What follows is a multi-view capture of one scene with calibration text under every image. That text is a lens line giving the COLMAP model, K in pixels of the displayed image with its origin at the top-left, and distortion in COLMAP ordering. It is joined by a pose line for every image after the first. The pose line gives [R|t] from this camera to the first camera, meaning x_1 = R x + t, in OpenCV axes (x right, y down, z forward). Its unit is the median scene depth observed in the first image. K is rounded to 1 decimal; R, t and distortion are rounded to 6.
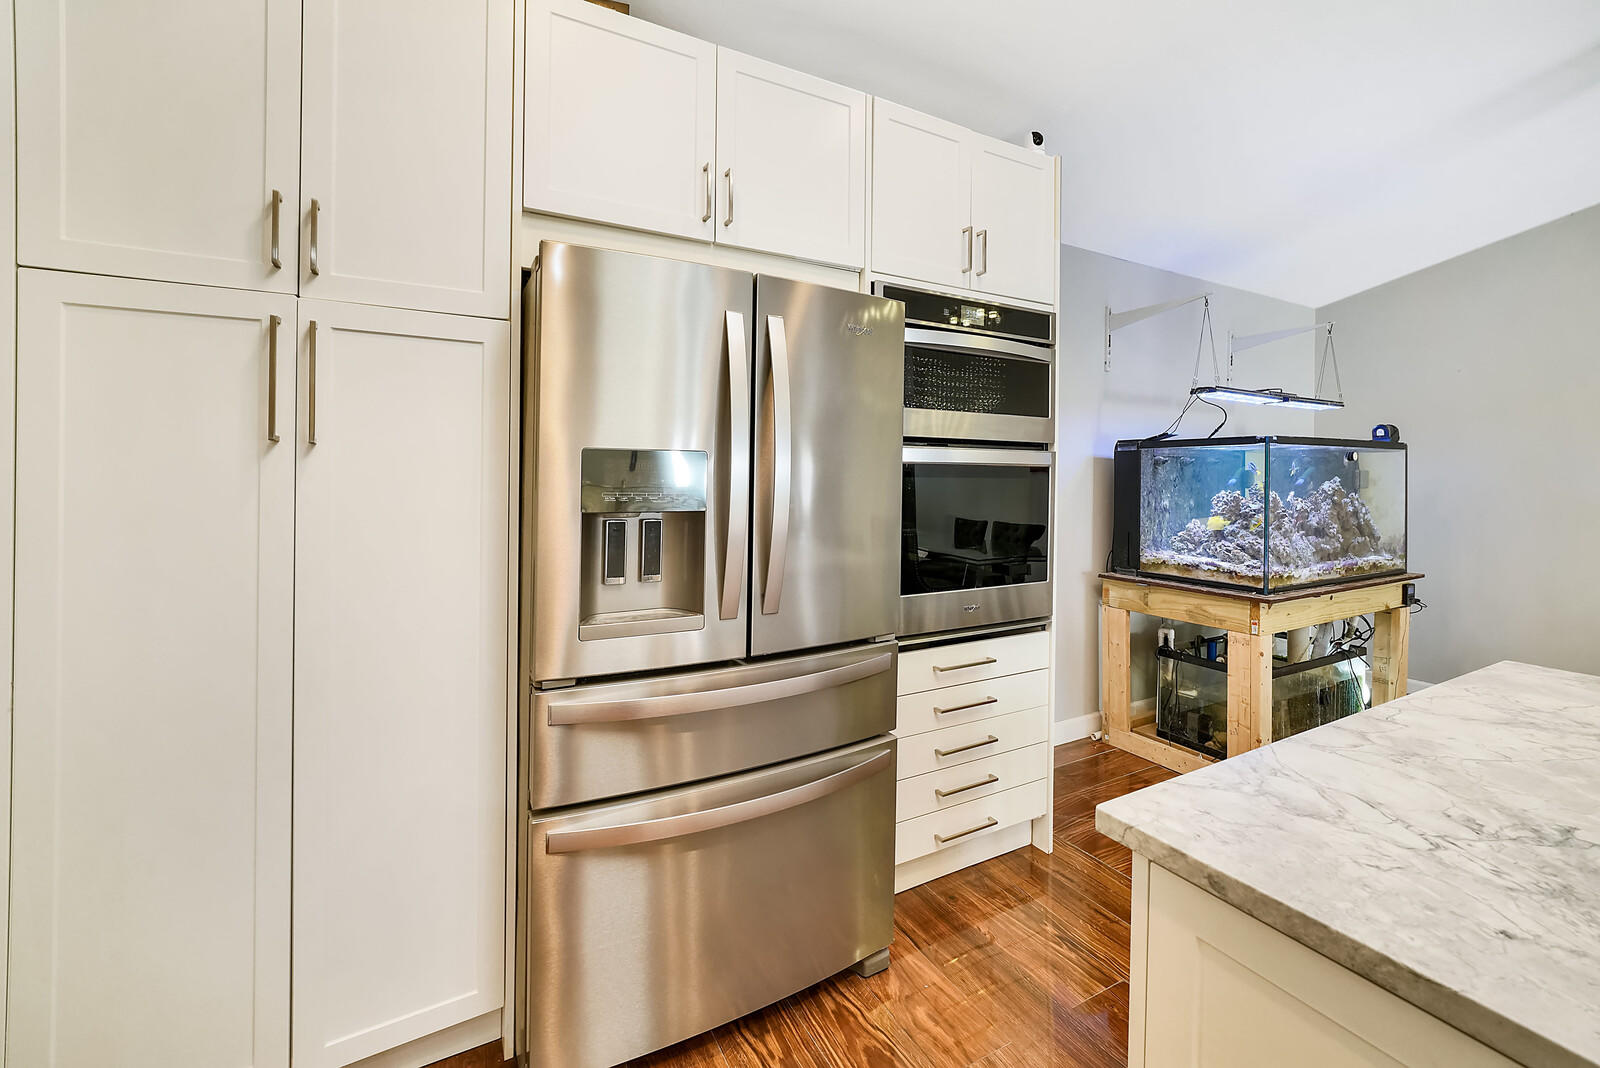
lens RADIAL K [[683.4, 0, 800.0], [0, 683.4, 534.0], [0, 0, 1]] dist [-0.001772, -0.000161]
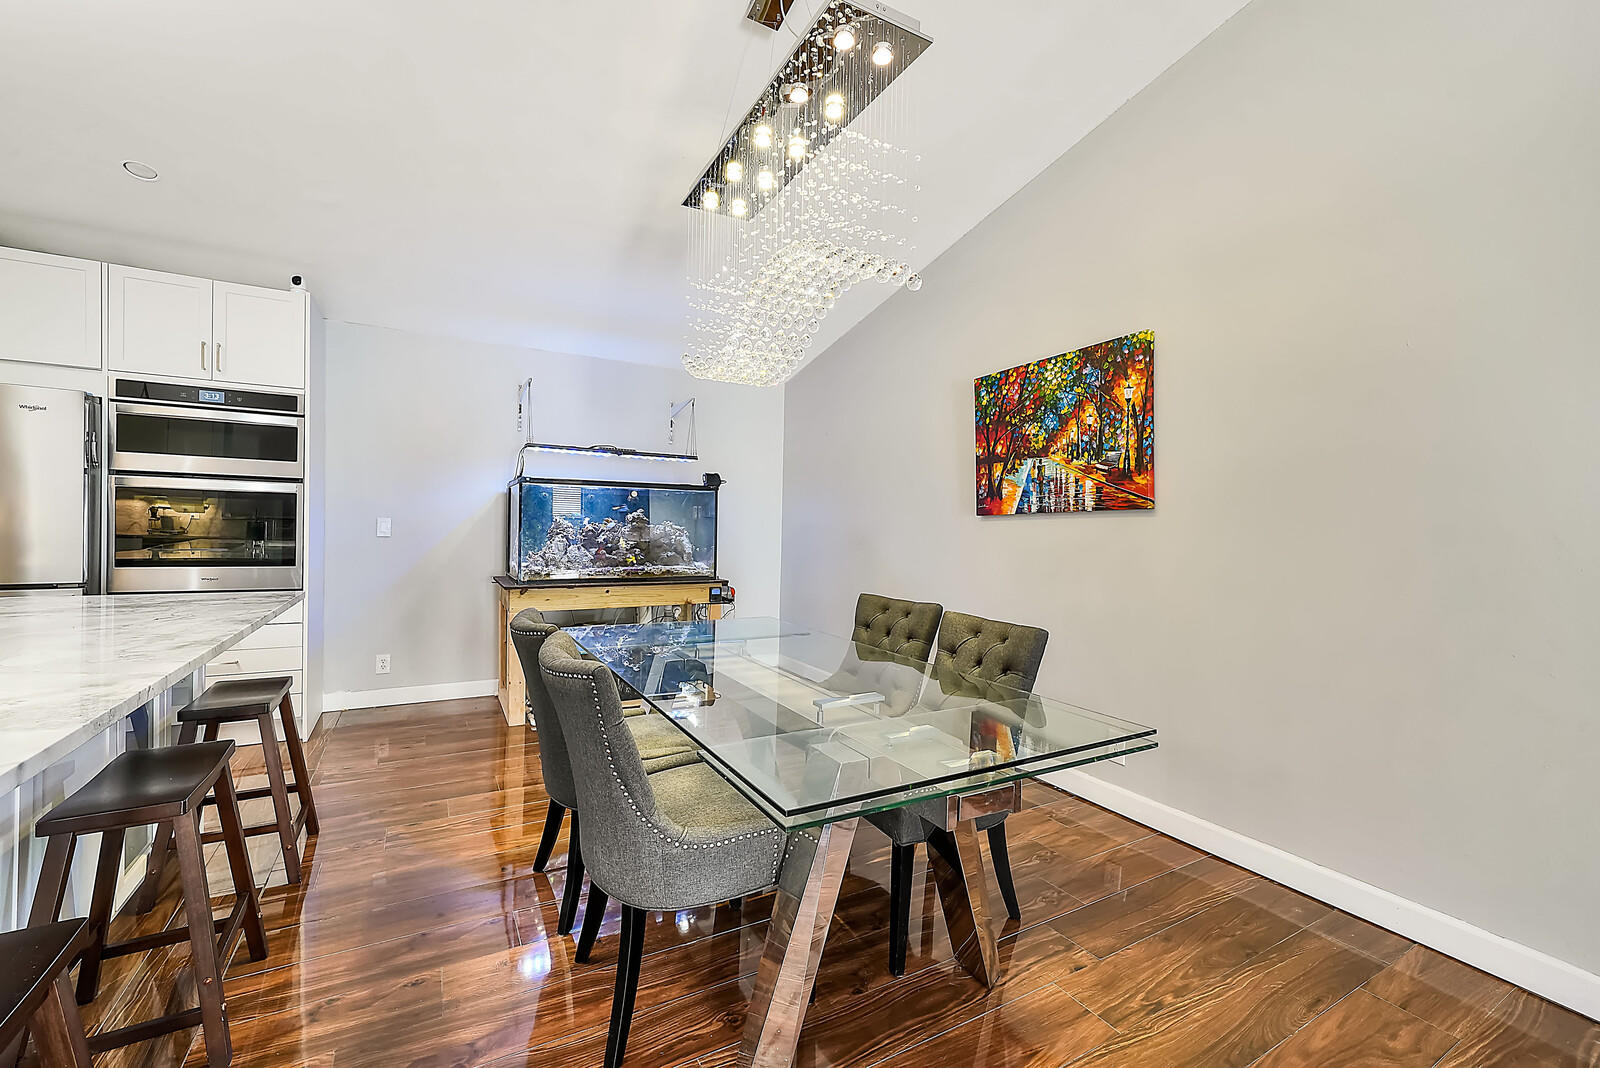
lens RADIAL K [[683.4, 0, 800.0], [0, 683.4, 534.0], [0, 0, 1]] dist [-0.001772, -0.000161]
pose [[0.998395, 0.009680, 0.055803, 1.404837], [-0.005253, 0.996866, -0.078937, 0.106093], [-0.056392, 0.078517, 0.995316, -0.572626]]
